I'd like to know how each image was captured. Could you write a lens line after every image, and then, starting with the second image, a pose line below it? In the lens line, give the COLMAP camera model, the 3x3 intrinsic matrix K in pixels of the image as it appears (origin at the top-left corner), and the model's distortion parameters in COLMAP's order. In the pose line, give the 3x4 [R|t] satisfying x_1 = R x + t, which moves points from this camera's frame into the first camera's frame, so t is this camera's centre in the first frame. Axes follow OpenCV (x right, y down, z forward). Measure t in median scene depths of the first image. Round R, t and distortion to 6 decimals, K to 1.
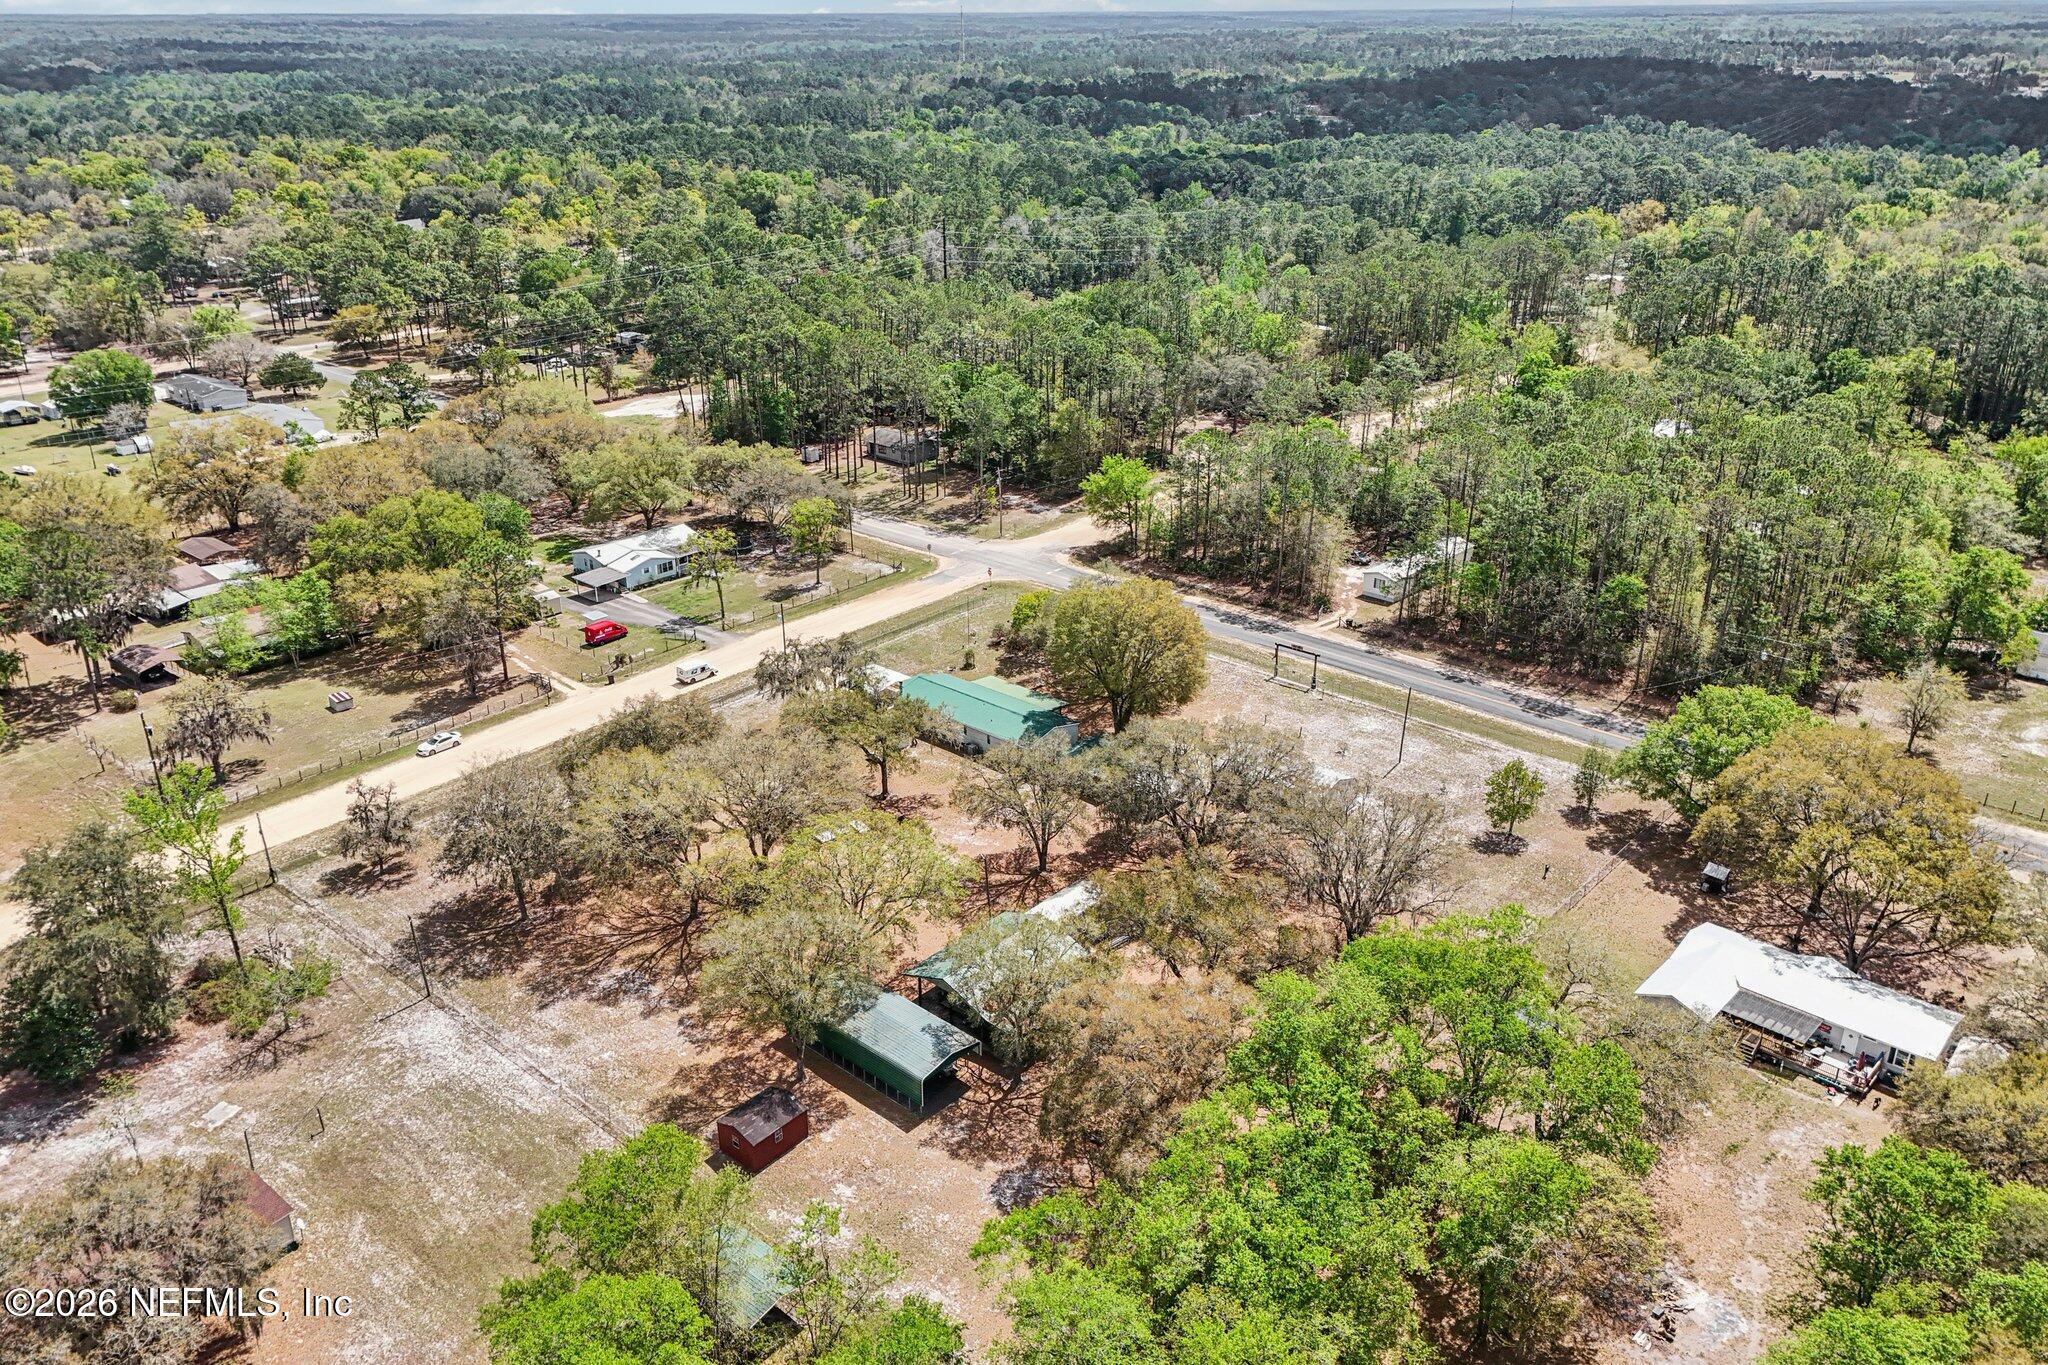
lens RADIAL K [[1525.6, 0, 1024.0], [0, 1525.6, 682.5], [0, 0, 1]] dist [0.106842, -0.128619]
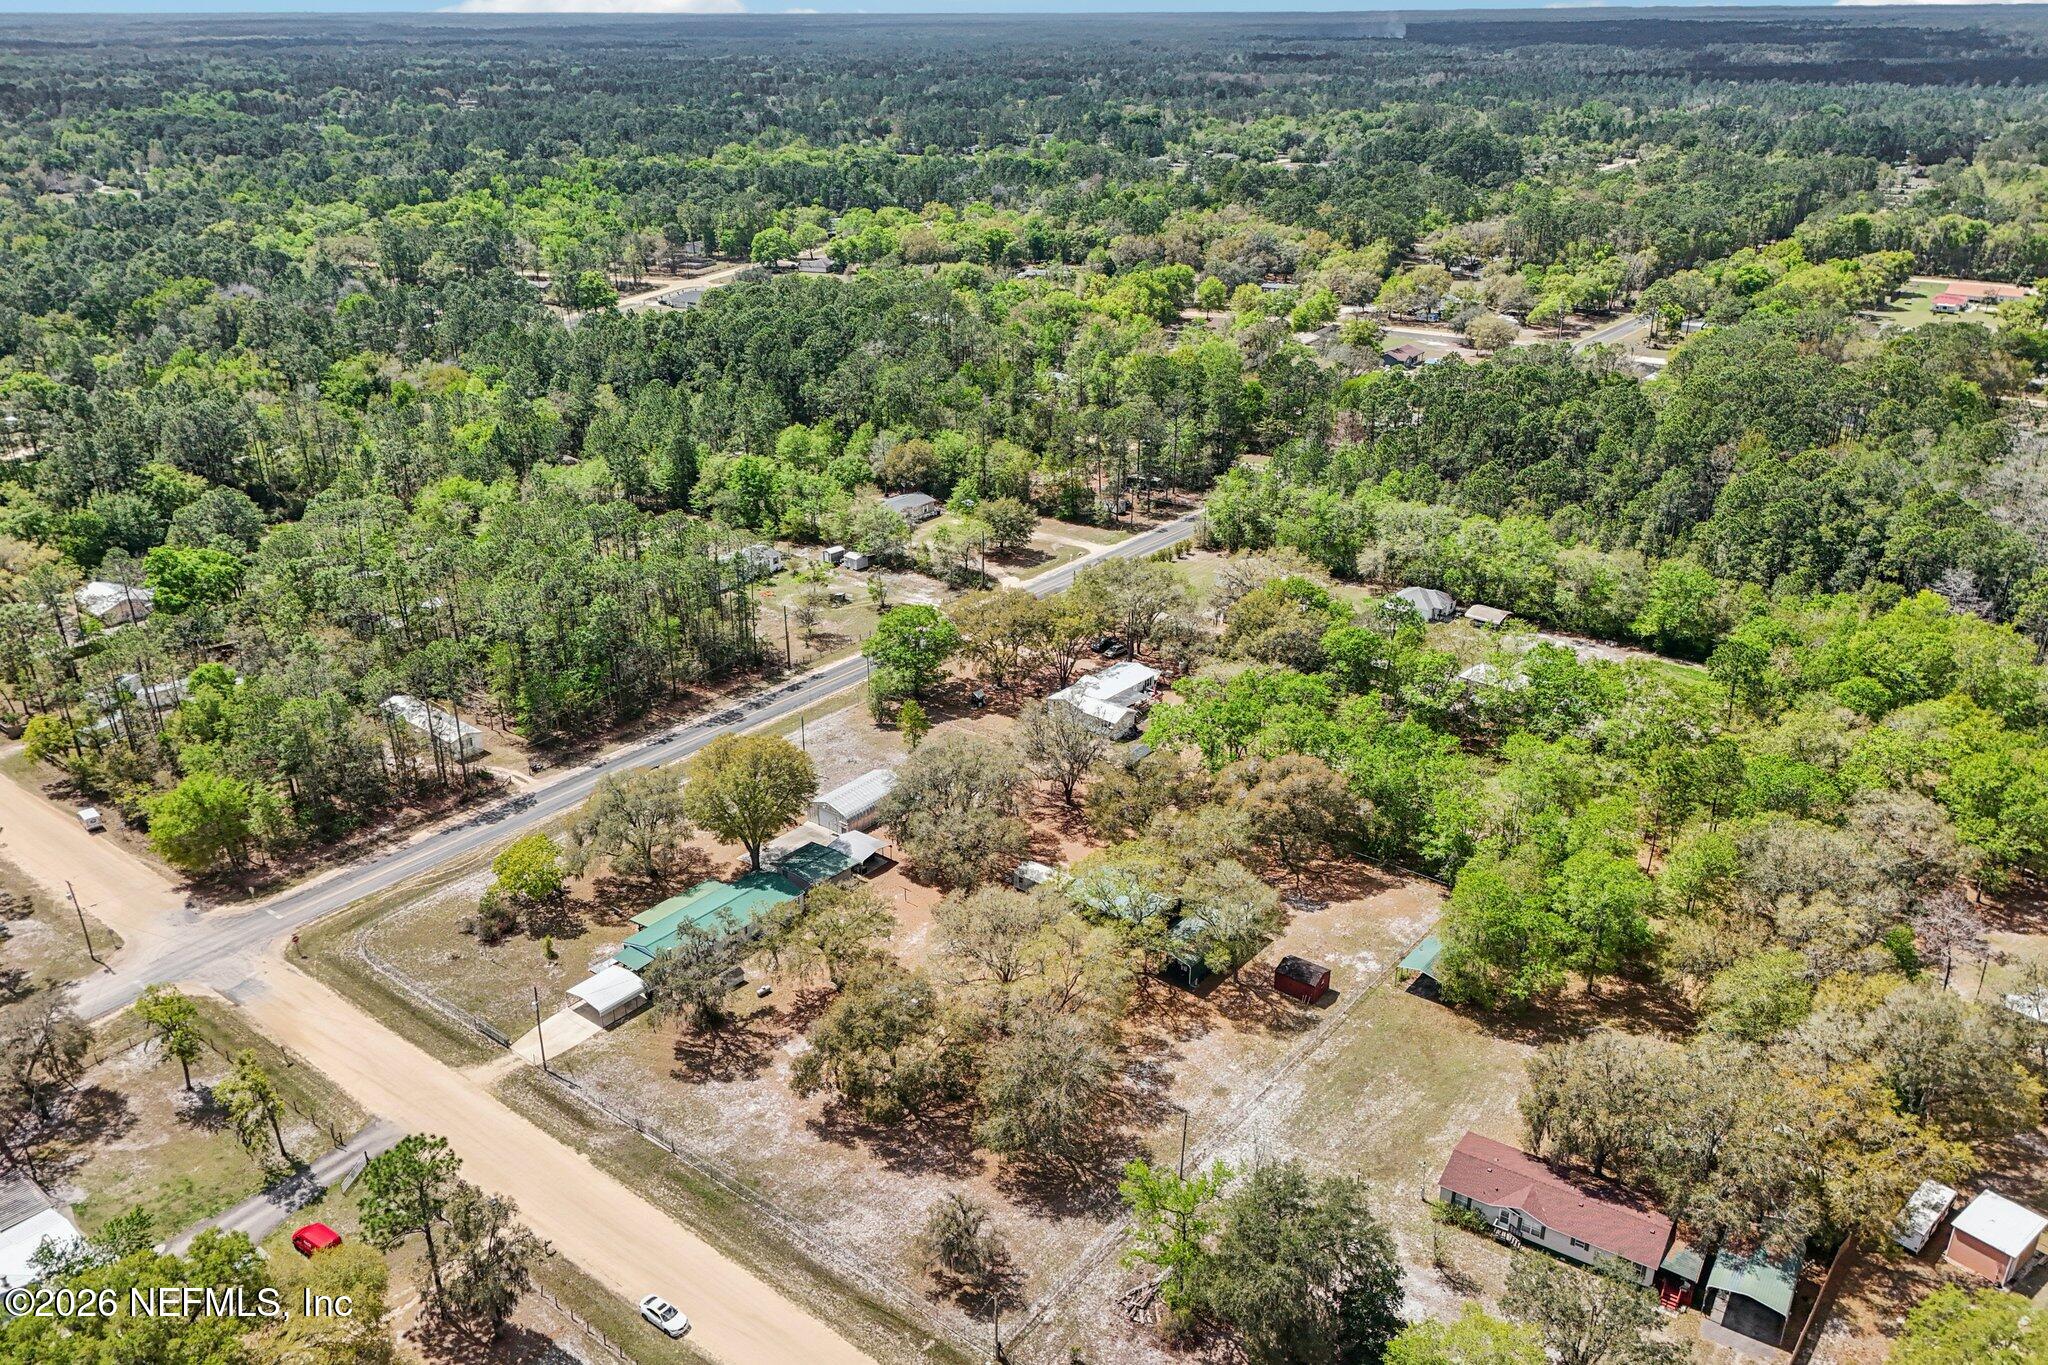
lens RADIAL K [[1525.6, 0, 1024.0], [0, 1525.6, 682.5], [0, 0, 1]] dist [0.106842, -0.128619]
pose [[-0.051895, -0.380890, 0.923163, -0.791184], [0.410172, 0.834708, 0.367452, -0.346494], [-0.910531, 0.397724, 0.112913, 0.520929]]
